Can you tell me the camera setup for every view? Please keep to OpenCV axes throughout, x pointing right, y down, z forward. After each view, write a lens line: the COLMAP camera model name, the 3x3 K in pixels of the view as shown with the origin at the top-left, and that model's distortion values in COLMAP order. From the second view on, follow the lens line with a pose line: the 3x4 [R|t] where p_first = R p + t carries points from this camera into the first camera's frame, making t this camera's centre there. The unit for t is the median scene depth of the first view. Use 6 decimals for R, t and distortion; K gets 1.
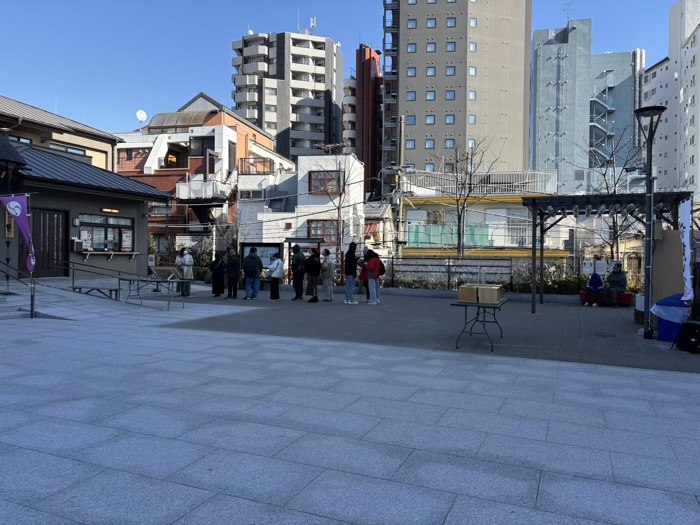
lens RADIAL K [[524.1, 0, 348.9], [0, 524.1, 260.4], [0, 0, 1]] dist [0.045791, -0.042643]
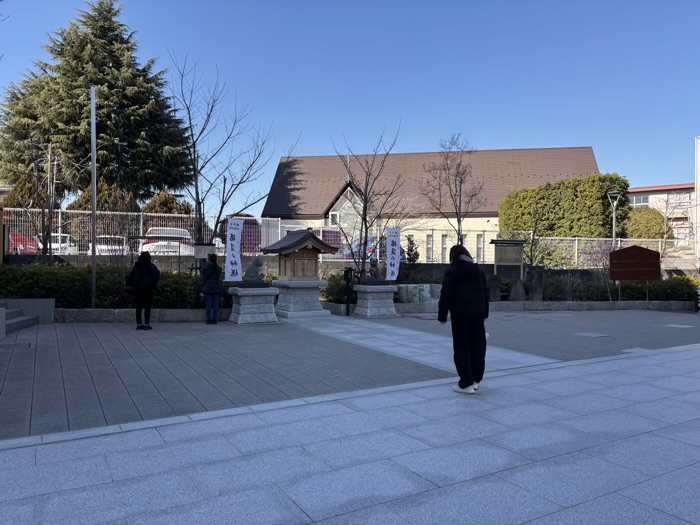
lens RADIAL K [[524.1, 0, 352.0], [0, 524.1, 261.8], [0, 0, 1]] dist [0.045791, -0.042643]
pose [[-0.597110, -0.018699, -0.801942, 1.449834], [-0.018625, 0.999782, -0.009443, 0.015888], [0.801943, 0.009298, -0.597328, 1.343390]]
